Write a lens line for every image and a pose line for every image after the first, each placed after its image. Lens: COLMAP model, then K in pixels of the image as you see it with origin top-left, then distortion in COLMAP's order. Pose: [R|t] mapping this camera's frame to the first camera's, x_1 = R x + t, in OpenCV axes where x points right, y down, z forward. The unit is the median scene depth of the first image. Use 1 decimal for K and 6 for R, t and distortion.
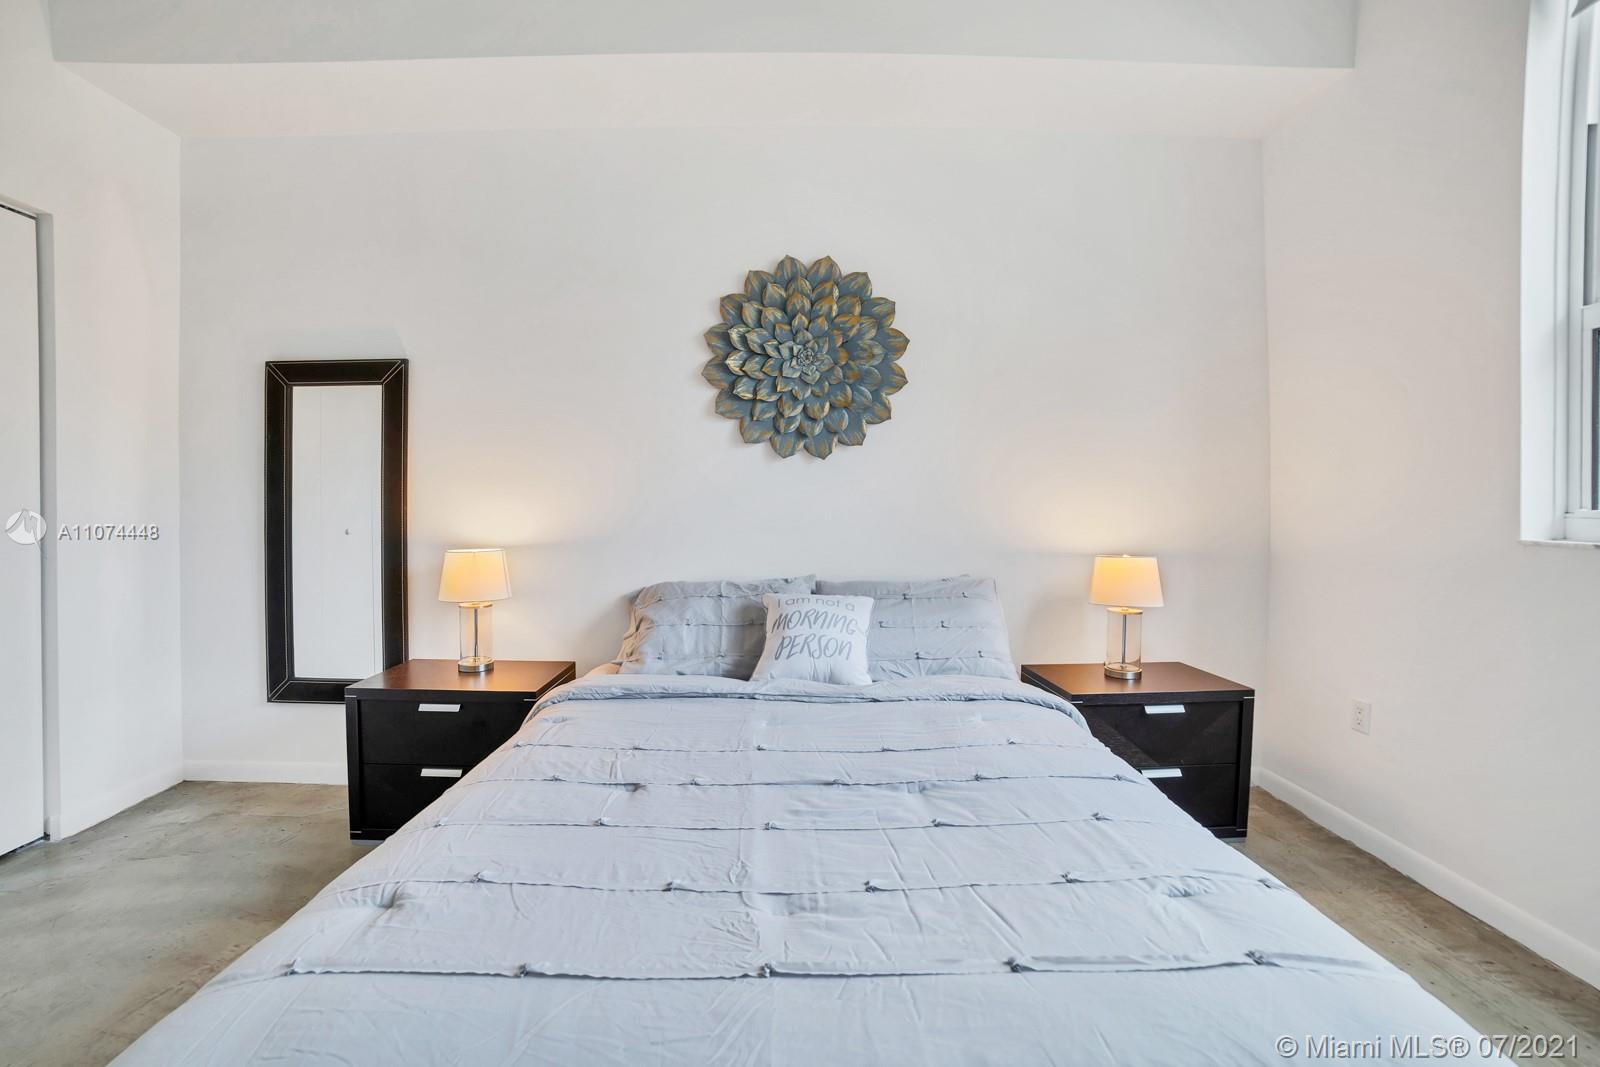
lens RADIAL K [[682.4, 0, 798.3], [0, 682.4, 522.0], [0, 0, 1]] dist [-0.041176, 0.000179]
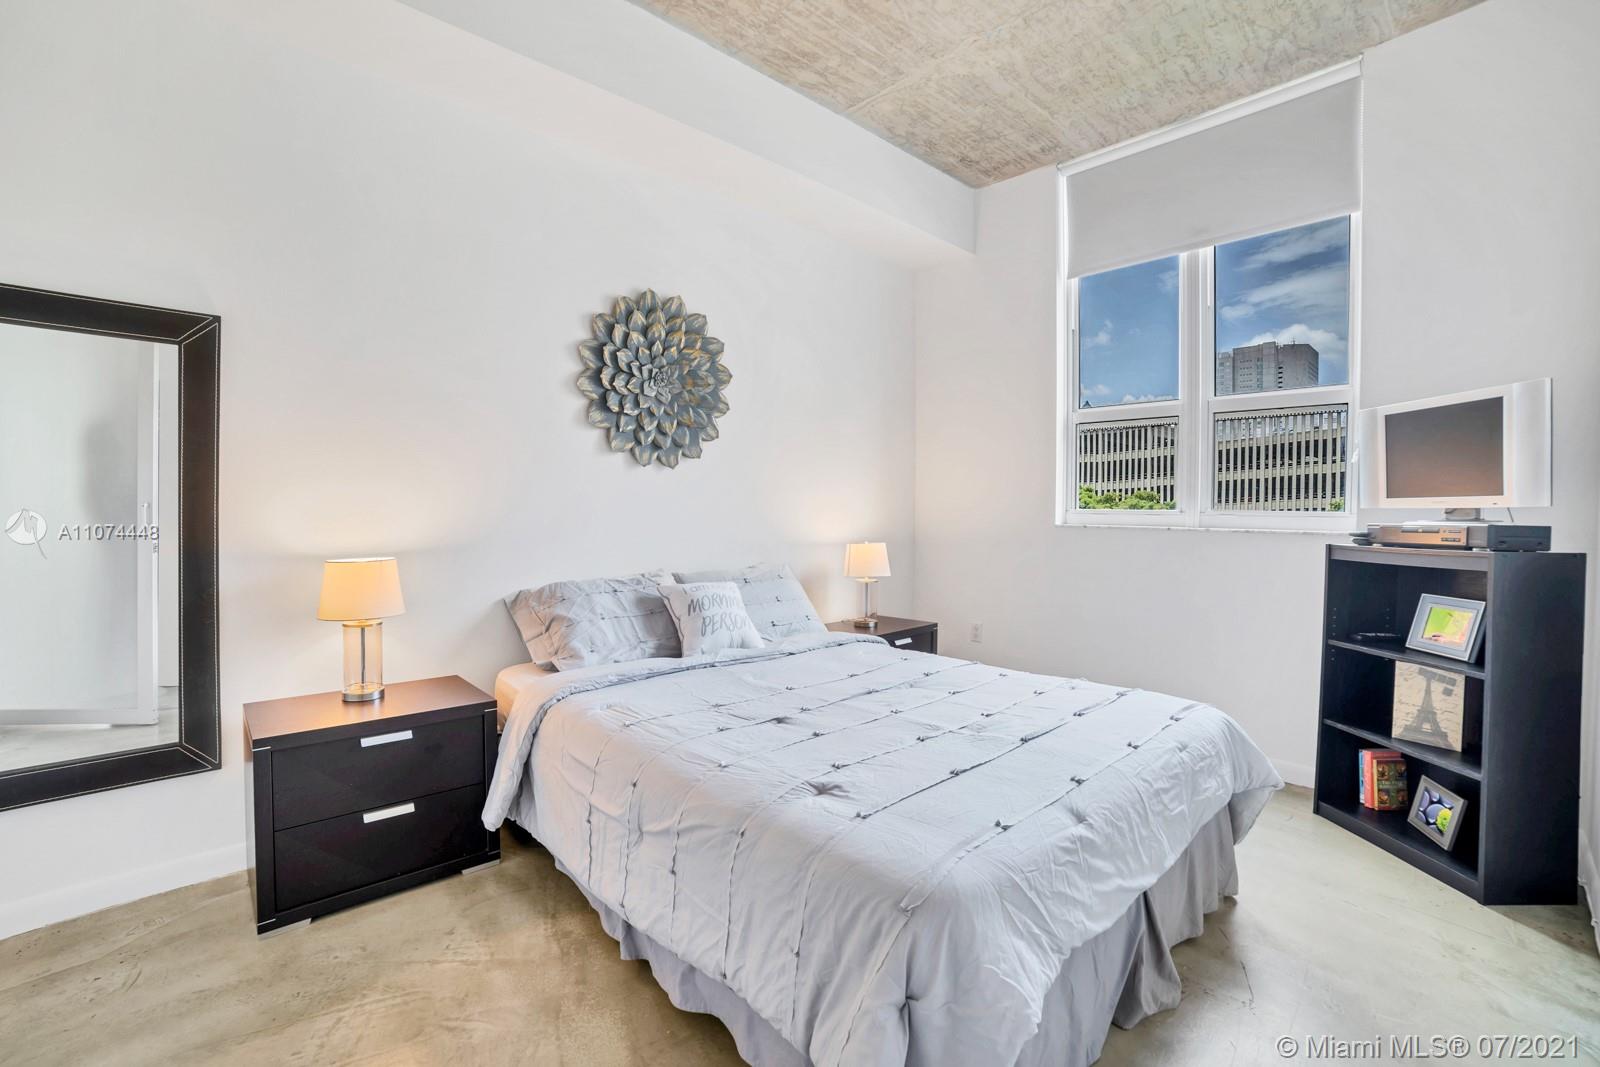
lens RADIAL K [[695.7, 0, 805.9], [0, 695.7, 543.3], [0, 0, 1]] dist [-0.093424, 0.053932]
pose [[0.727058, -0.035400, 0.685663, -0.619923], [0.013589, 0.999216, 0.037179, -0.006061], [-0.686441, -0.017714, 0.726969, -0.019059]]
